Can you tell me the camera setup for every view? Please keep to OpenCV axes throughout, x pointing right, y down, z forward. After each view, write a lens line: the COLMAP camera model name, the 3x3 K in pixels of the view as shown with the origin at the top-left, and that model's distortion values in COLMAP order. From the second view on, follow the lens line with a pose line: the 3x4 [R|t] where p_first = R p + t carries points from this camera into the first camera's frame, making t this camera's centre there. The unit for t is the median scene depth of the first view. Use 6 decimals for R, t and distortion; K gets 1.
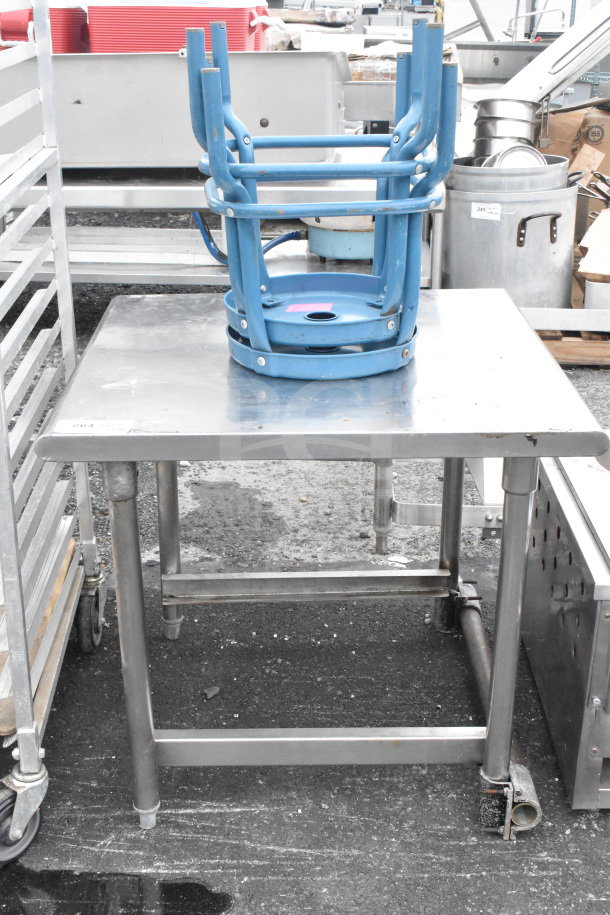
lens RADIAL K [[1204.6, 0, 301.1], [0, 1204.6, 456.3], [0, 0, 1]] dist [-0.011160, 0.000000]
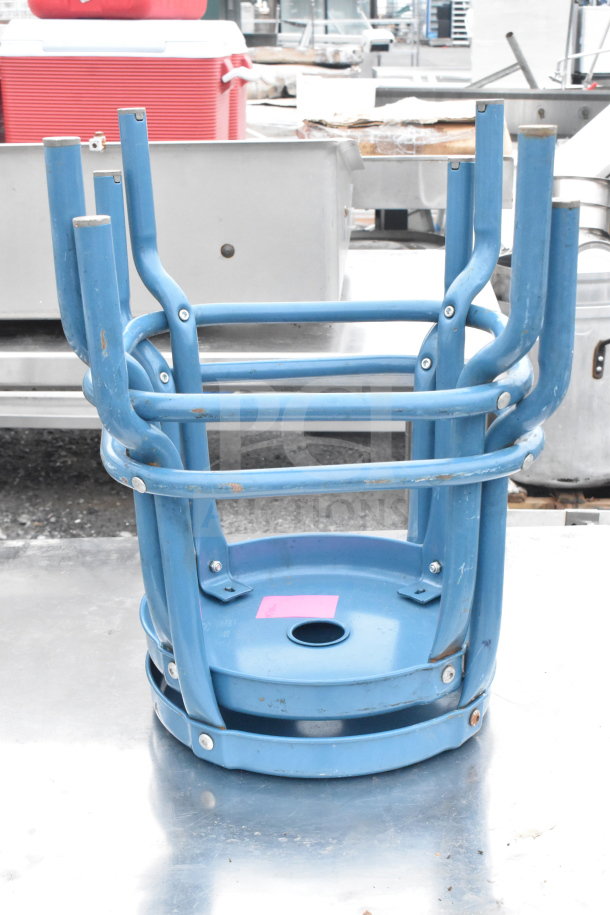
lens RADIAL K [[1383.2, 0, 307.2], [0, 1383.2, 460.3], [0, 0, 1]] dist [0.012656, 0.000000]
pose [[0.999967, -0.007490, 0.003012, 0.010348], [0.007664, 0.998012, -0.062553, -0.156177], [-0.002537, 0.062574, 0.998037, 0.362610]]
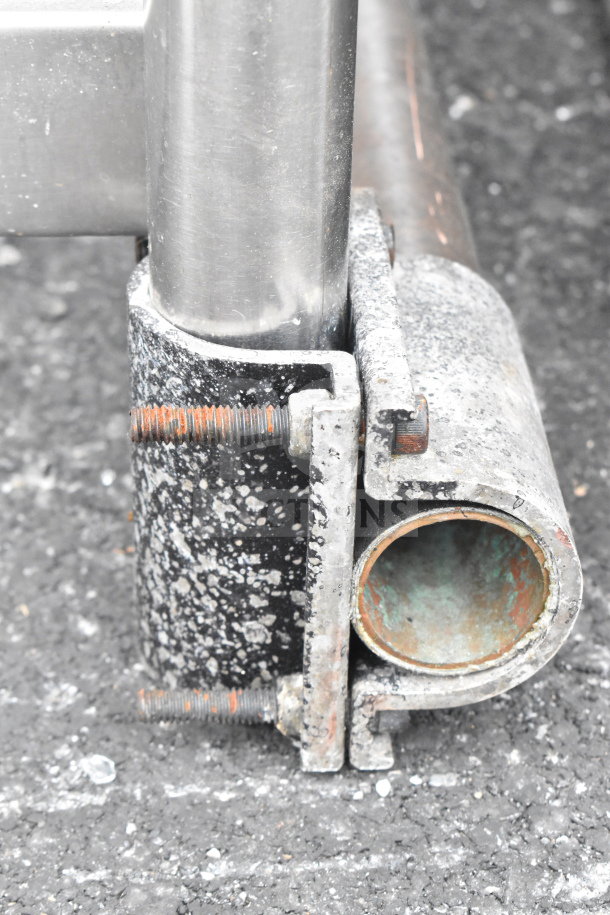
lens RADIAL K [[2165.5, 0, 305.6], [0, 2165.5, 459.8], [0, 0, 1]] dist [0.102118, 0.000000]
pose [[0.998589, -0.015332, 0.050841, 0.155017], [0.003208, 0.973083, 0.230433, 0.224957], [-0.053006, -0.229945, 0.971759, 0.759888]]
